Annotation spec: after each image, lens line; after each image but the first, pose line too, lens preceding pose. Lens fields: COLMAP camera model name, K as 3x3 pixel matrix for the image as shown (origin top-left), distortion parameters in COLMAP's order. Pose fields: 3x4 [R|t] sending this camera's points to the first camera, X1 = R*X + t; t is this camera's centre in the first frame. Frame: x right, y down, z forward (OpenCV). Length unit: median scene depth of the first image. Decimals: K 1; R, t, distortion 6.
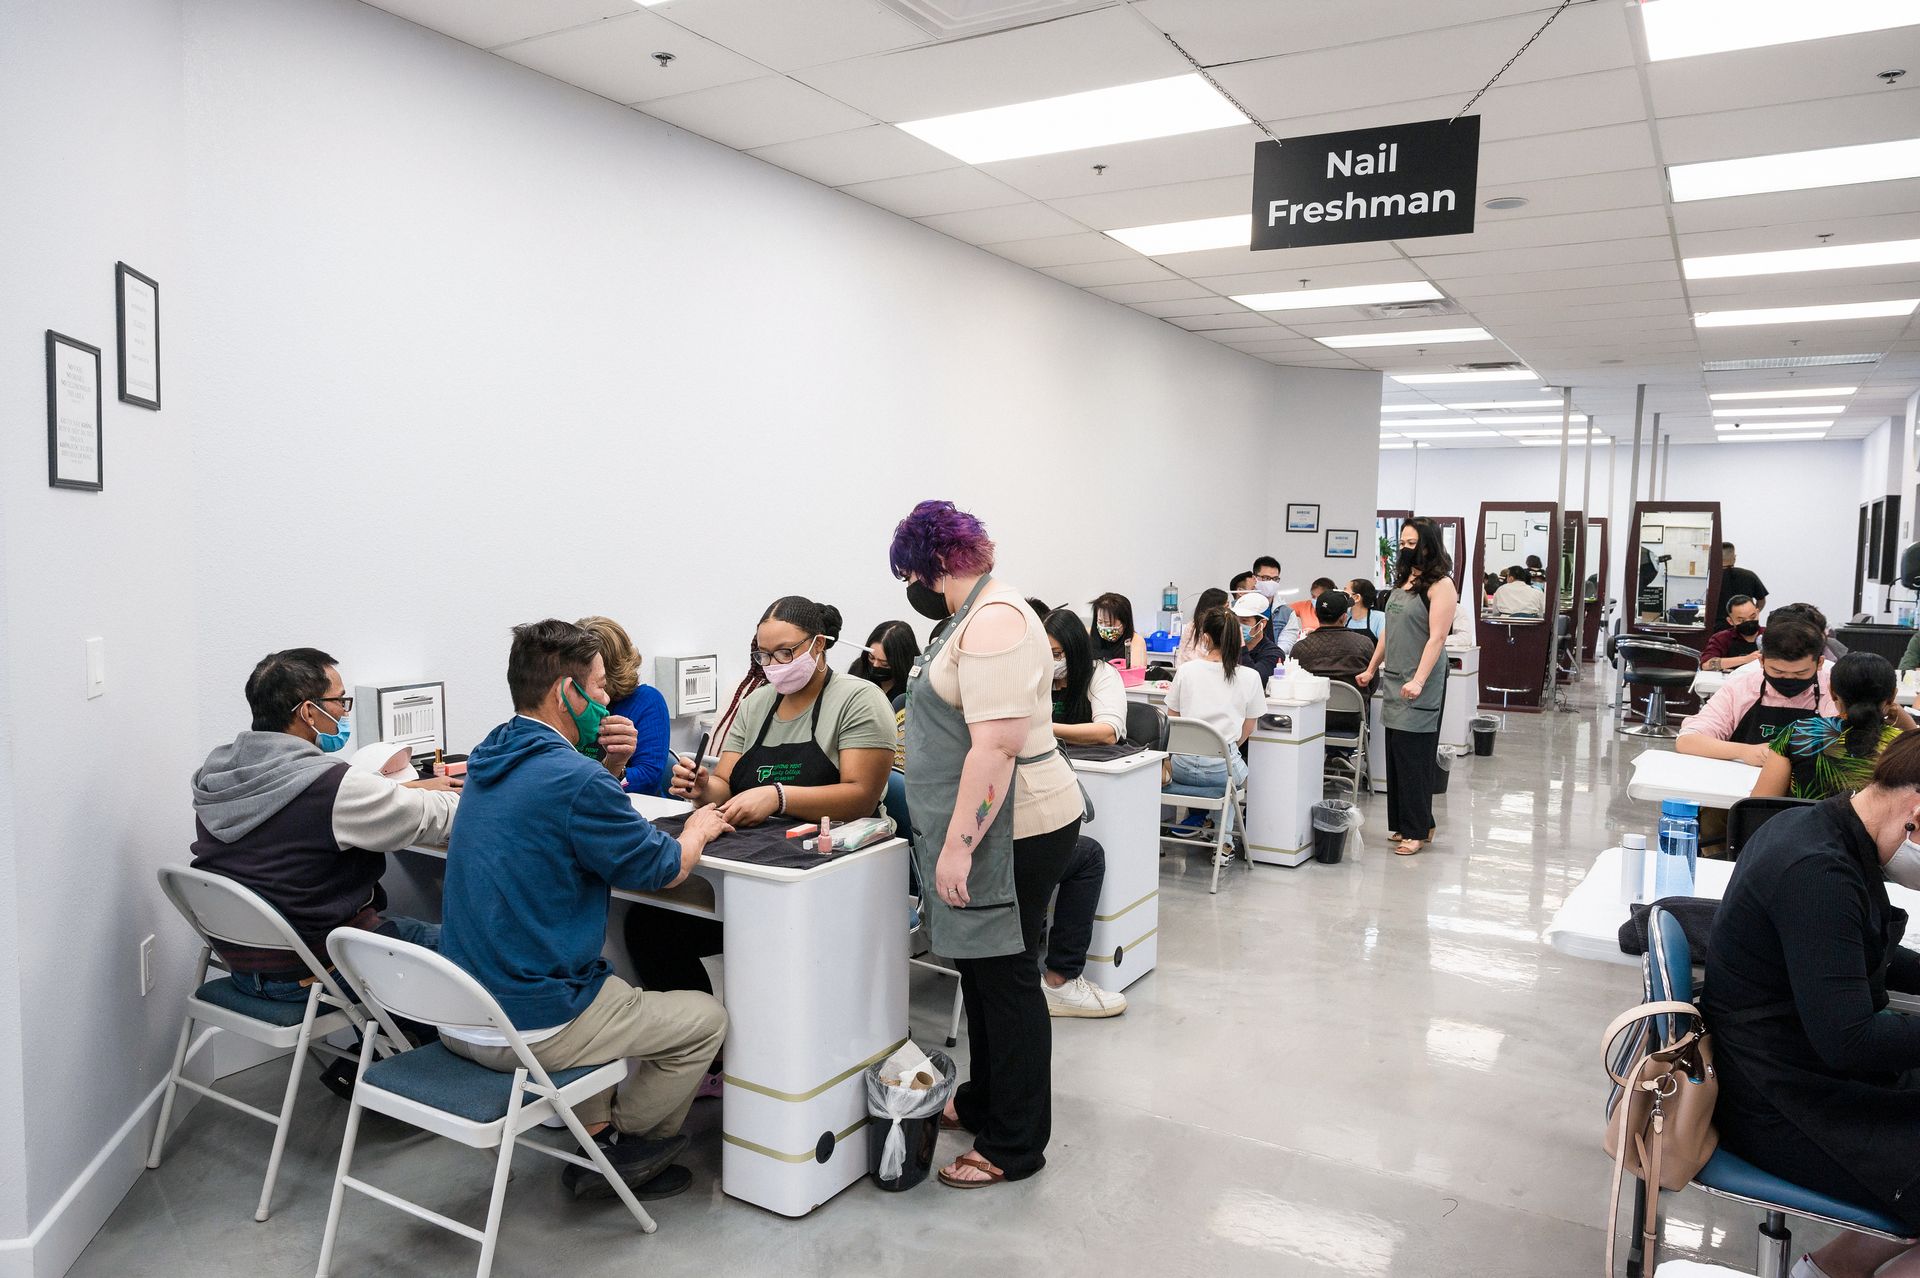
lens RADIAL K [[1301.9, 0, 960.0], [0, 1301.9, 639.0], [0, 0, 1]] dist [0.010156, -0.002868]
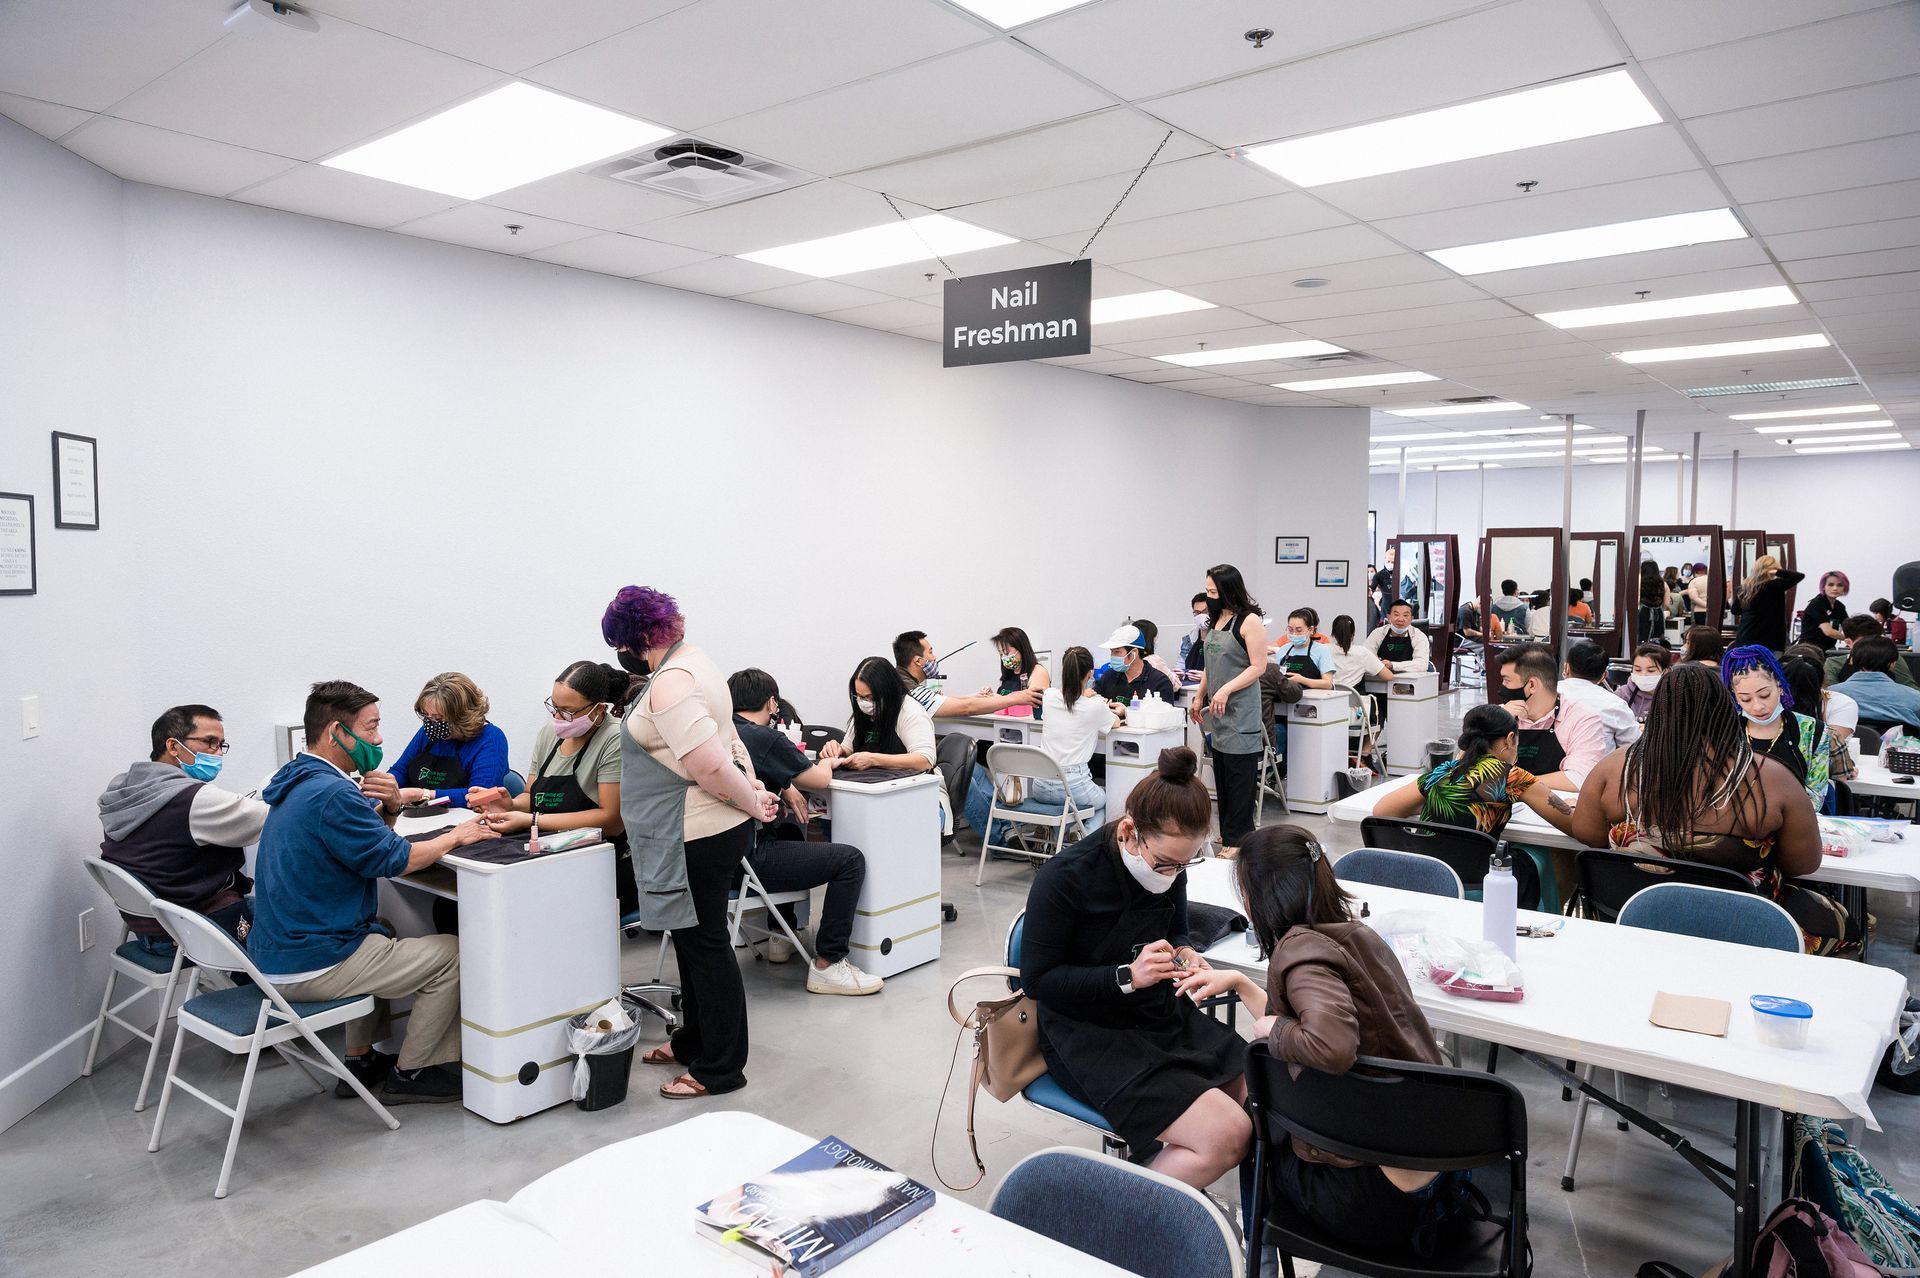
lens RADIAL K [[1301.9, 0, 960.0], [0, 1301.9, 639.0], [0, 0, 1]] dist [0.010156, -0.002868]
pose [[0.990493, -0.012082, -0.137034, 0.427970], [0.010140, 0.999838, -0.014865, -0.025559], [0.137191, 0.013334, 0.990455, -0.220971]]
